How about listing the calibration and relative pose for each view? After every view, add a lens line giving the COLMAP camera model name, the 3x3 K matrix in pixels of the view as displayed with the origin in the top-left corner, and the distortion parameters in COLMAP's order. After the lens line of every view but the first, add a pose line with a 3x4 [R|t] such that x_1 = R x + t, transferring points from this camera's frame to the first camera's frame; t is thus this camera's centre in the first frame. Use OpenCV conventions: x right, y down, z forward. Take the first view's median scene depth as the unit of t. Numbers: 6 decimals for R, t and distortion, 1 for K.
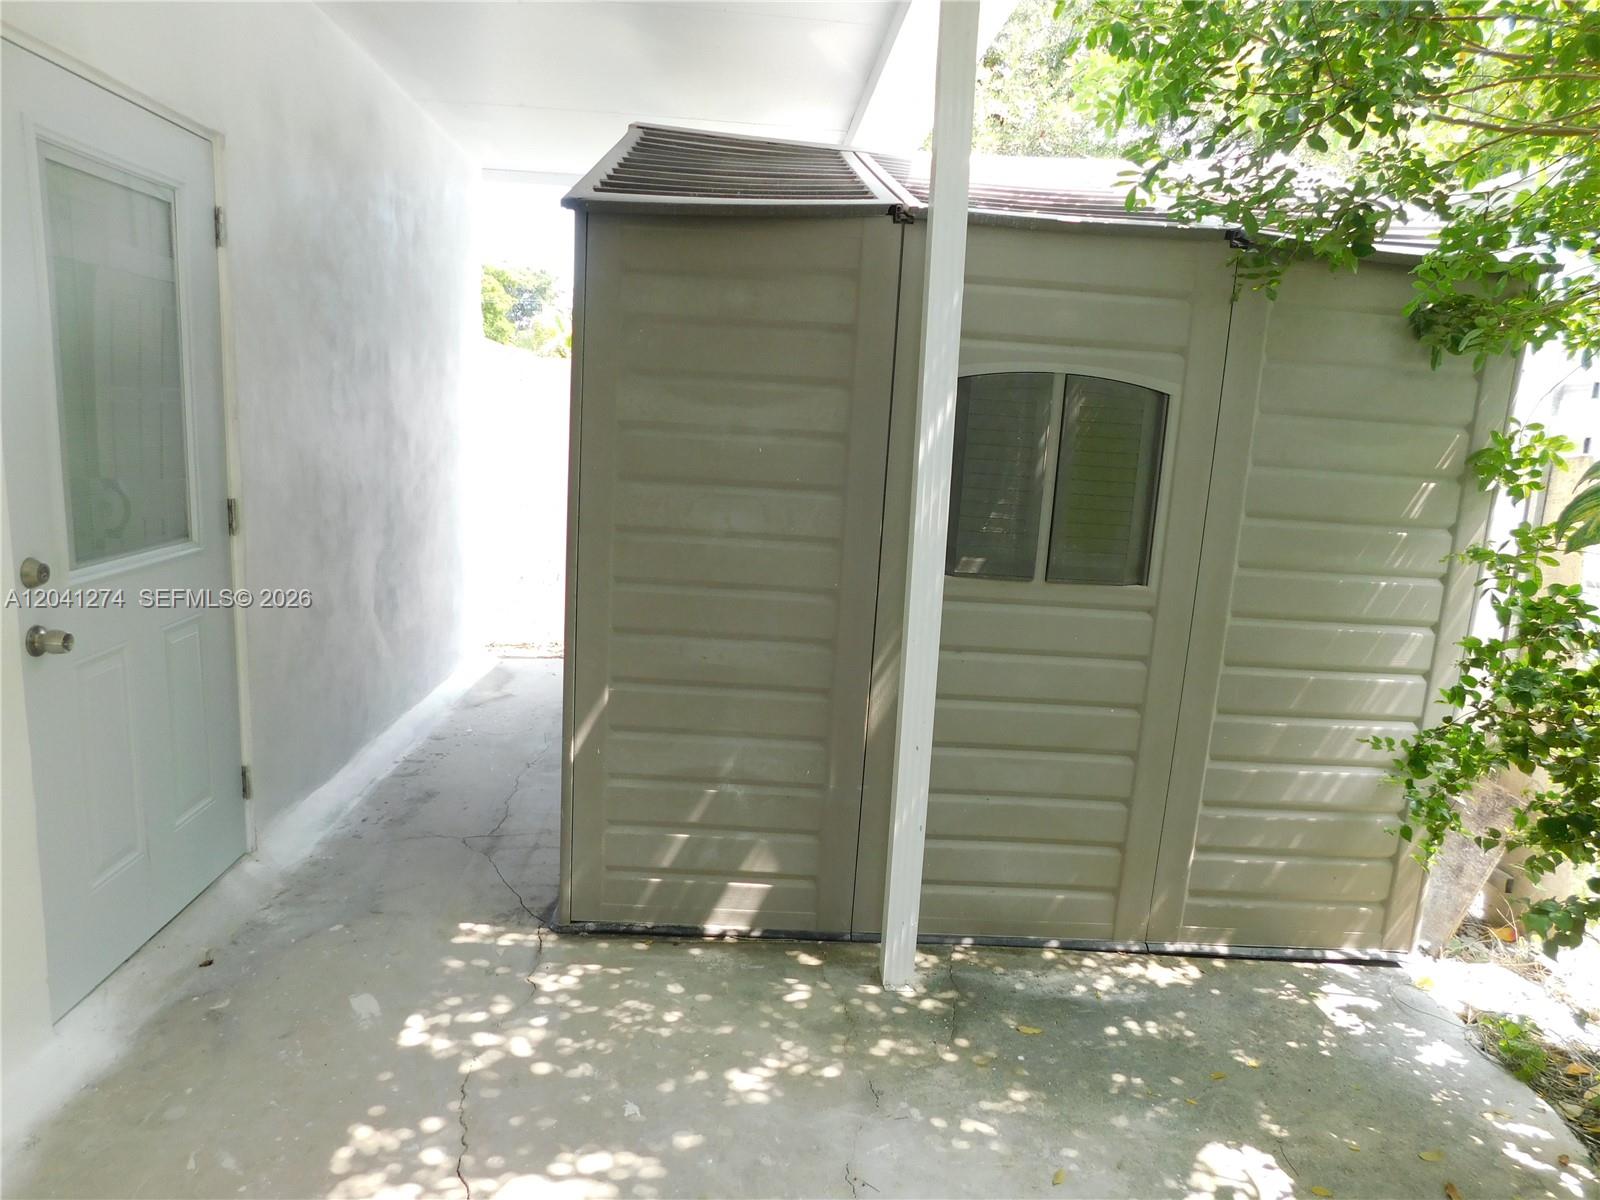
lens RADIAL K [[1049.0, 0, 794.4], [0, 1049.0, 605.9], [0, 0, 1]] dist [-0.067997, 0.050396]
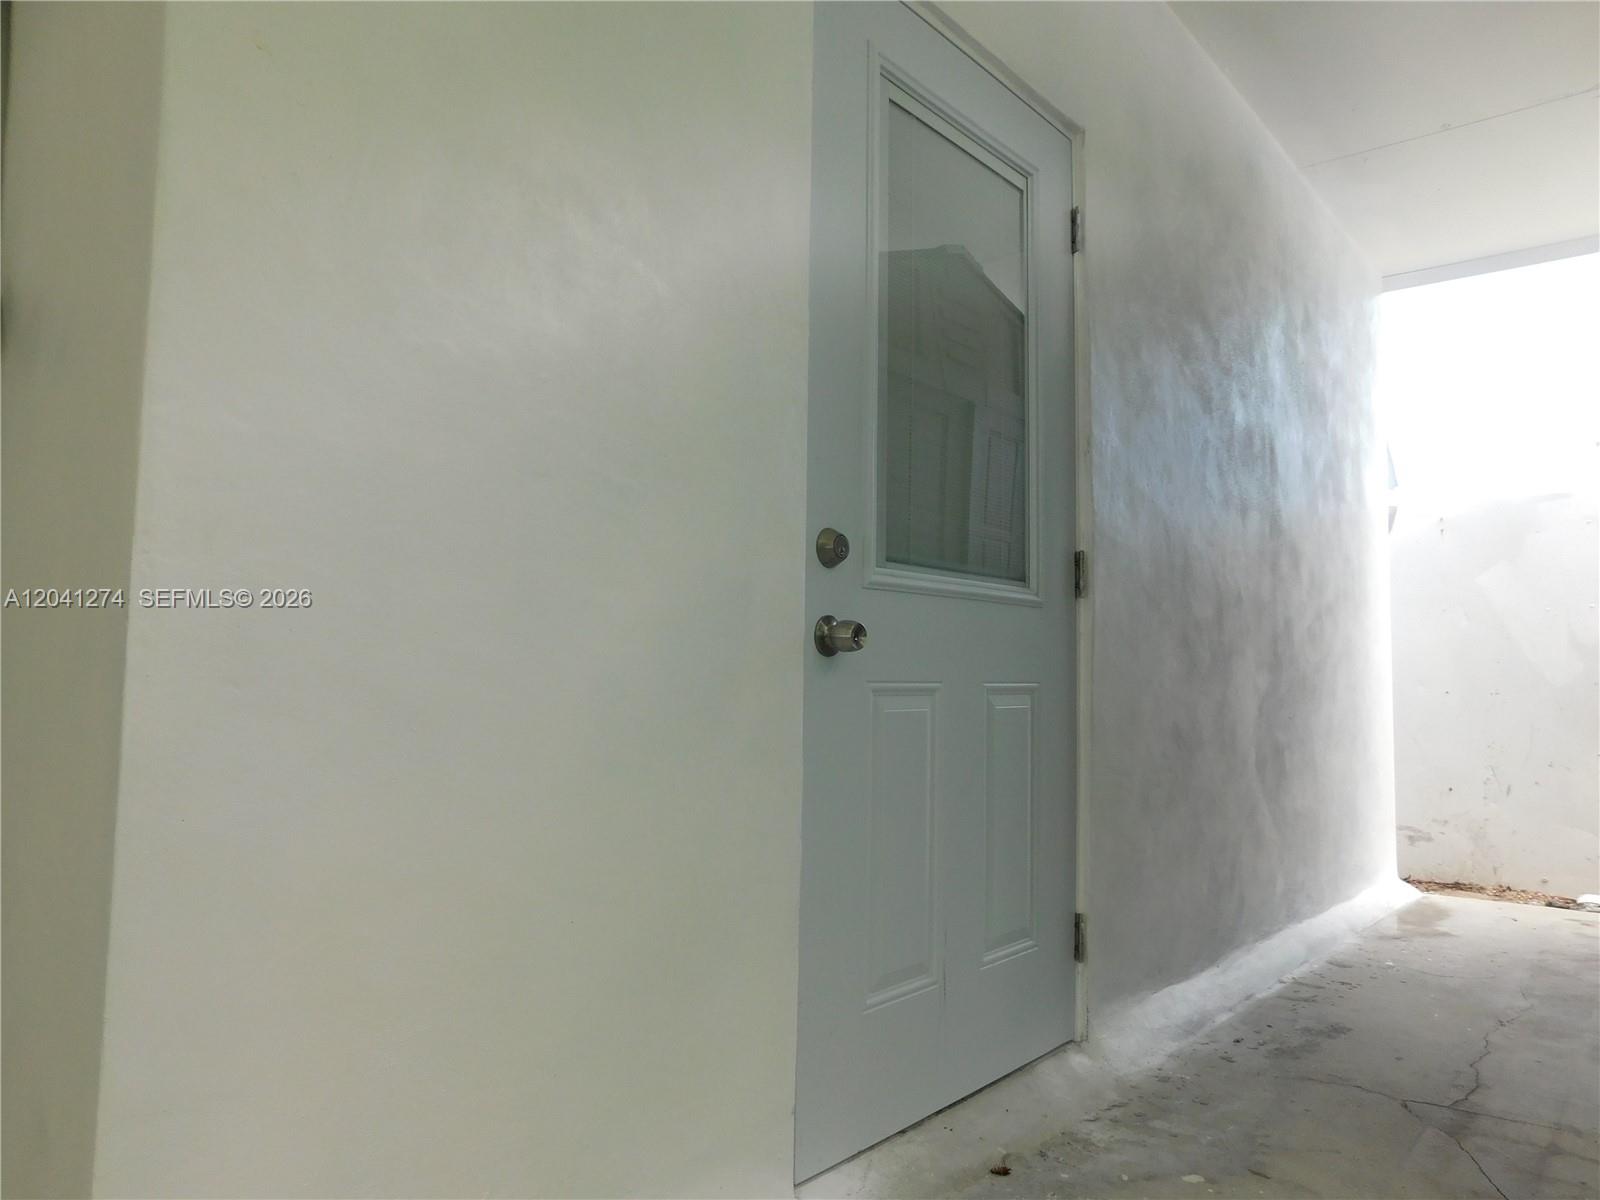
lens RADIAL K [[1049.0, 0, 788.3], [0, 1049.0, 595.0], [0, 0, 1]] dist [-0.067997, 0.050396]
pose [[0.704234, -0.087186, -0.704595, -0.118455], [-0.113704, 0.965771, -0.233149, 0.114420], [0.700804, 0.244307, 0.670215, 0.261985]]
